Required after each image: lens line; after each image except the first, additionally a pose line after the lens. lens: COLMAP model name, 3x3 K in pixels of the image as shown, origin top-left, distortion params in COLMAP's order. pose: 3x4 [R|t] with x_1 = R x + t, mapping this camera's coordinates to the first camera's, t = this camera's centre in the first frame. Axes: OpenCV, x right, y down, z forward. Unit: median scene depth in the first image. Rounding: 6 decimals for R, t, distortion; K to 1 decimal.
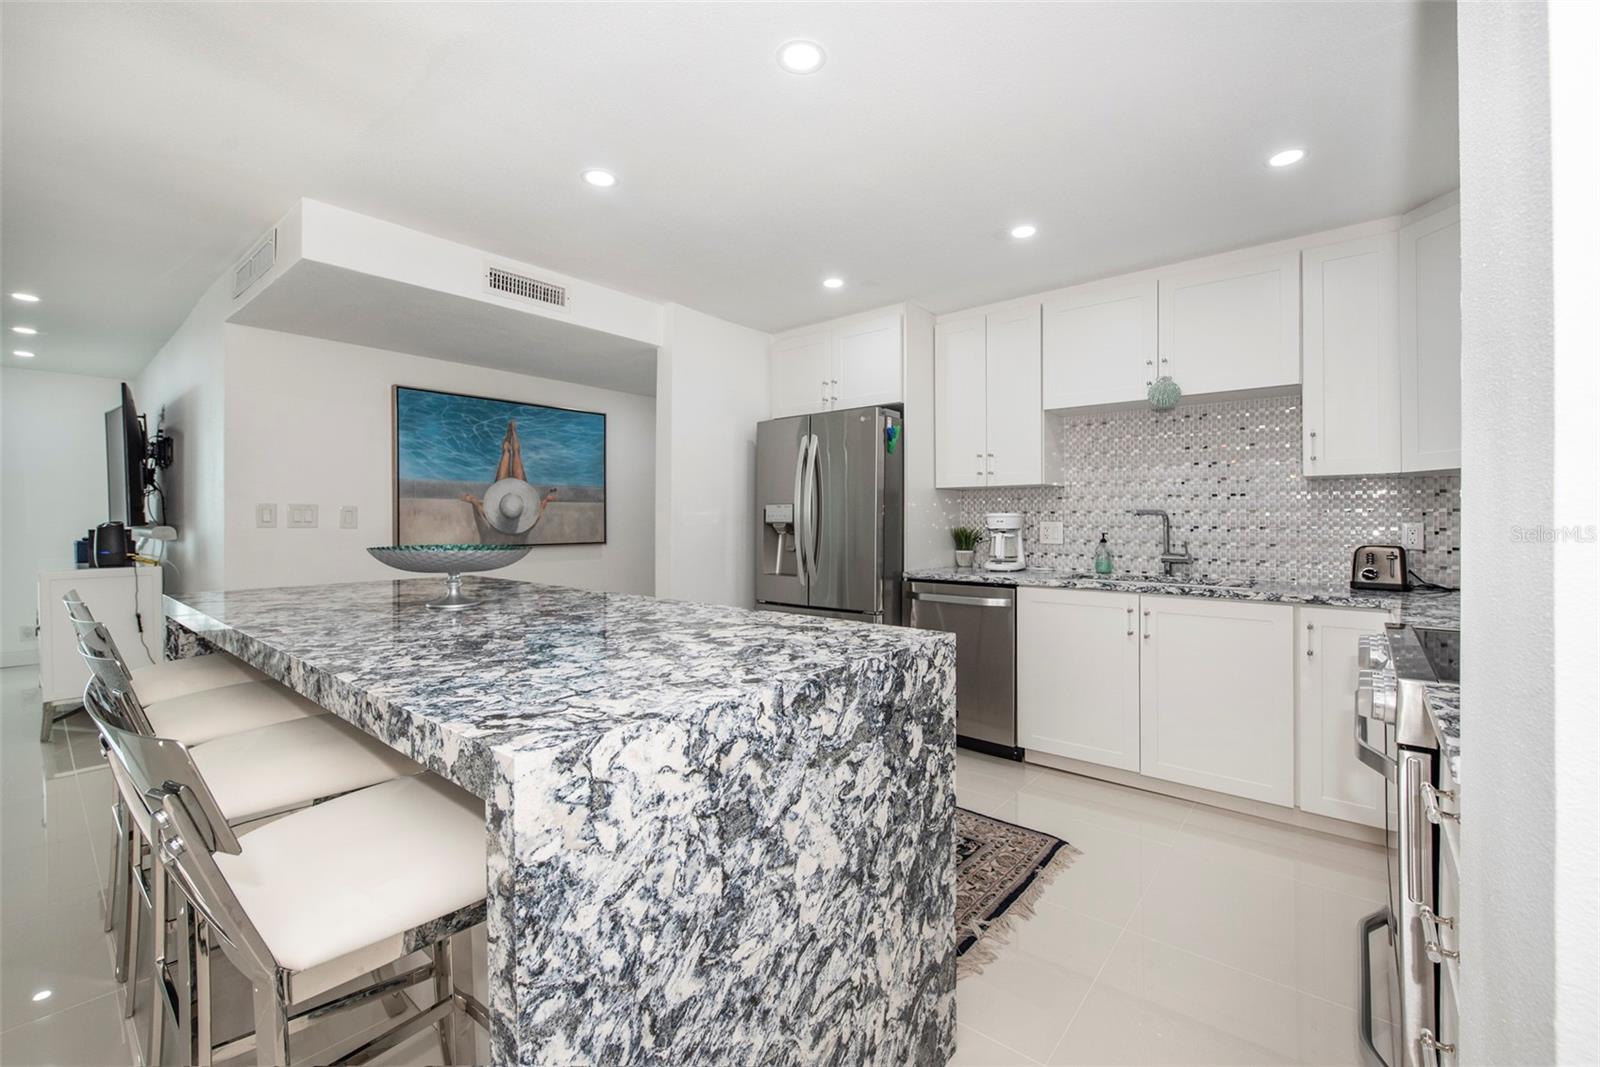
lens RADIAL K [[639.7, 0, 807.0], [0, 639.7, 526.3], [0, 0, 1]] dist [-0.015011, -0.002341]
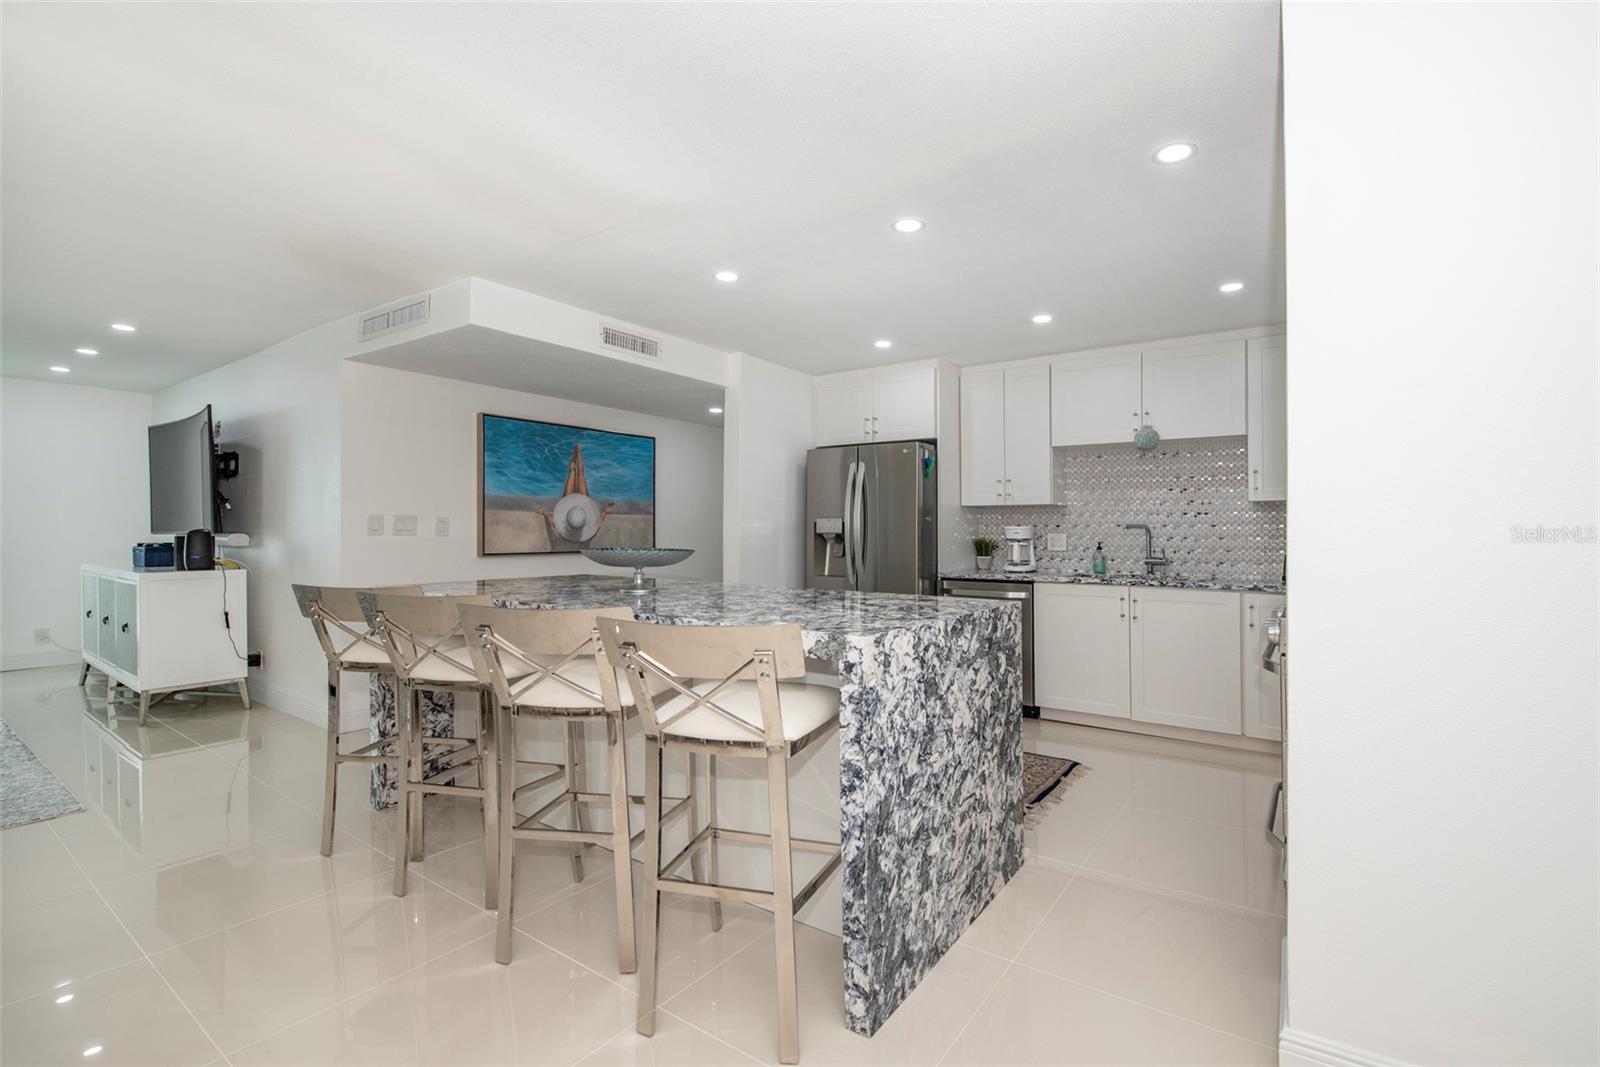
lens RADIAL K [[600.9, 0, 807.0], [0, 600.9, 526.0], [0, 0, 1]] dist [0.001313, 0.000217]
pose [[0.999985, 0.004137, 0.003554, -0.065491], [-0.004073, 0.999830, -0.017960, 0.001436], [-0.003628, 0.017945, 0.999832, -0.108024]]
